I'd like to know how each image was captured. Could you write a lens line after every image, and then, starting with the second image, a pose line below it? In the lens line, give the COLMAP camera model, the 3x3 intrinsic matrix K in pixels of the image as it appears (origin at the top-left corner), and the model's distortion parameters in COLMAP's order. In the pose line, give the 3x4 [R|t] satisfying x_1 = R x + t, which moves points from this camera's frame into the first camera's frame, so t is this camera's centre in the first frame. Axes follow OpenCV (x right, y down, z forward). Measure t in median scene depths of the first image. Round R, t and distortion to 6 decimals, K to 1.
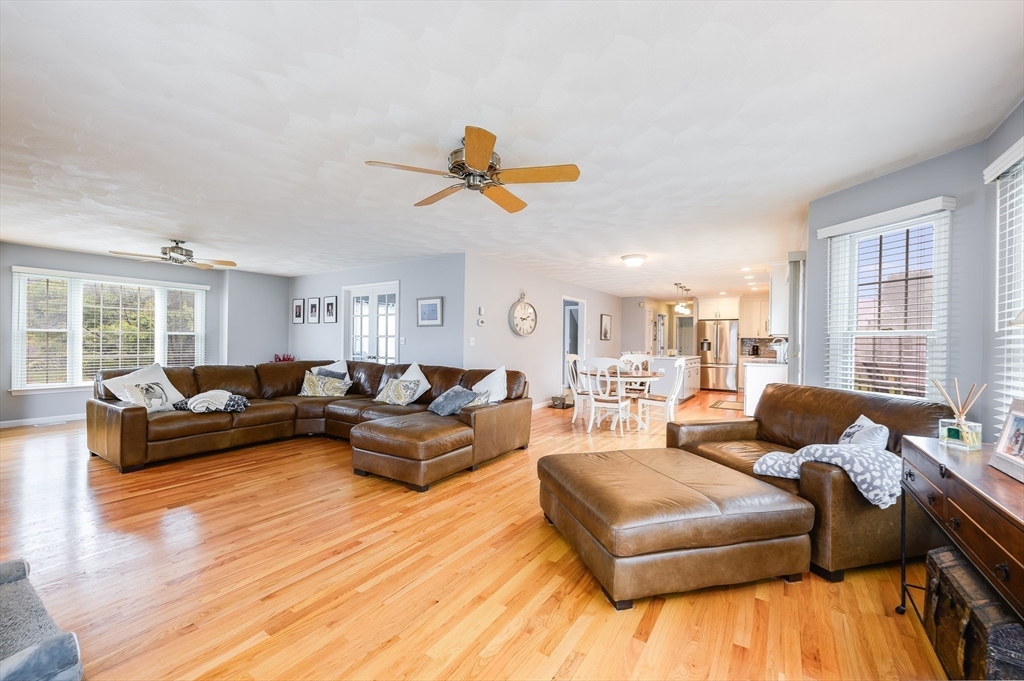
lens RADIAL K [[413.9, 0, 508.7], [0, 413.9, 336.7], [0, 0, 1]] dist [-0.001956, -0.000156]
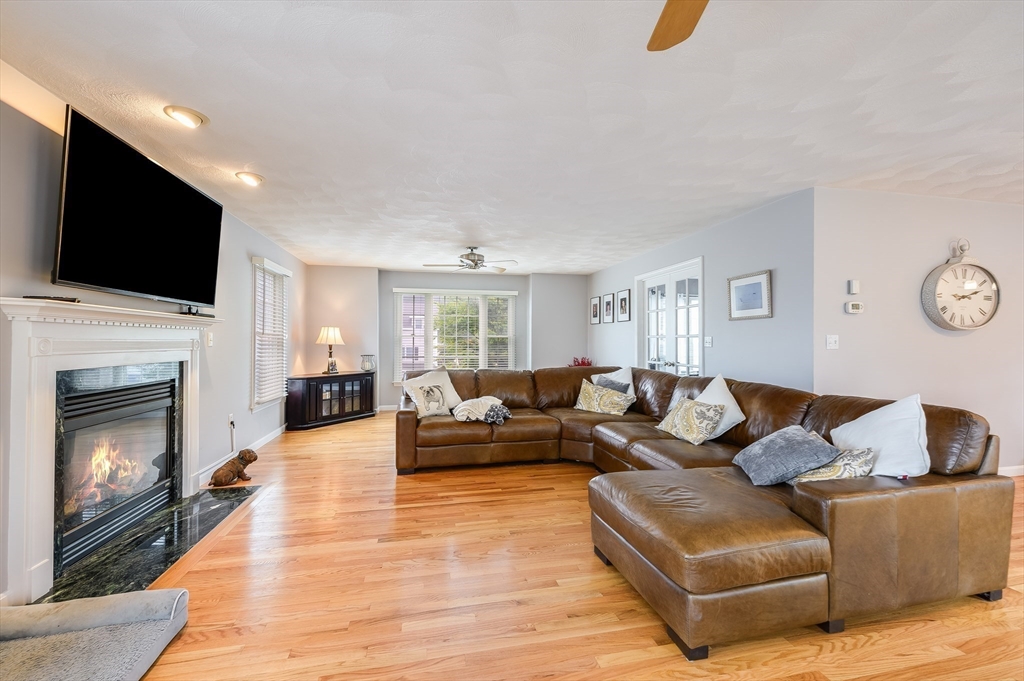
lens RADIAL K [[413.9, 0, 508.7], [0, 413.9, 336.7], [0, 0, 1]] dist [-0.001956, -0.000156]
pose [[0.715983, -0.018205, -0.697881, -0.013757], [0.015739, 0.999827, -0.009934, 0.003367], [0.697941, -0.003871, 0.716145, 0.339137]]
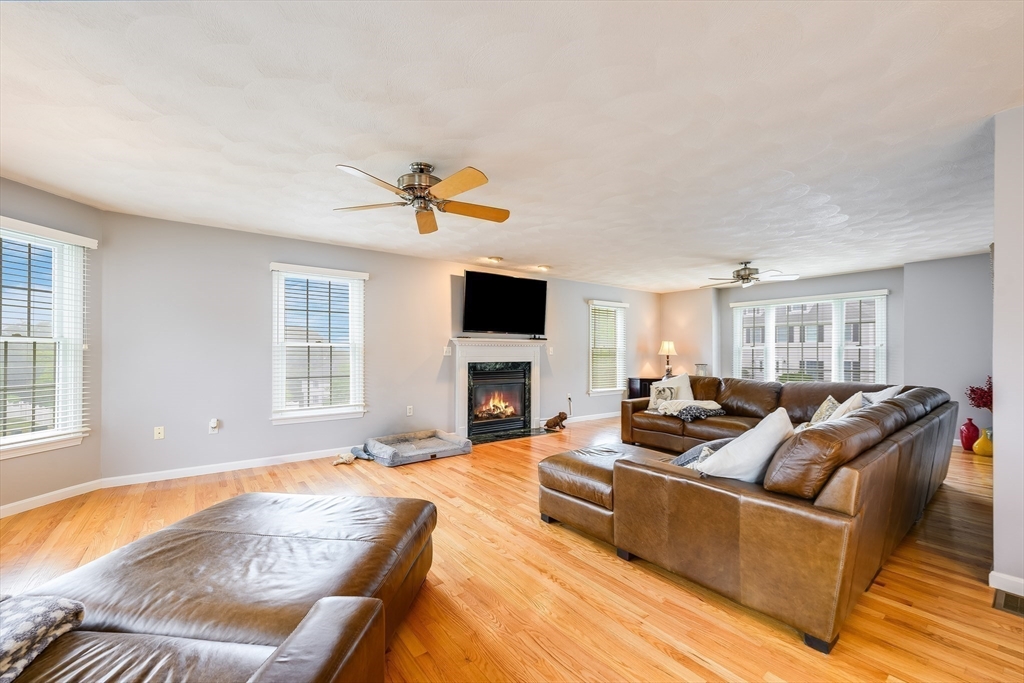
lens RADIAL K [[413.9, 0, 508.7], [0, 413.9, 337.7], [0, 0, 1]] dist [-0.001956, -0.000156]
pose [[-0.329801, -0.043716, -0.943038, 0.453492], [0.007865, 0.998765, -0.049050, 0.014021], [0.944018, -0.023594, -0.329050, 0.817252]]
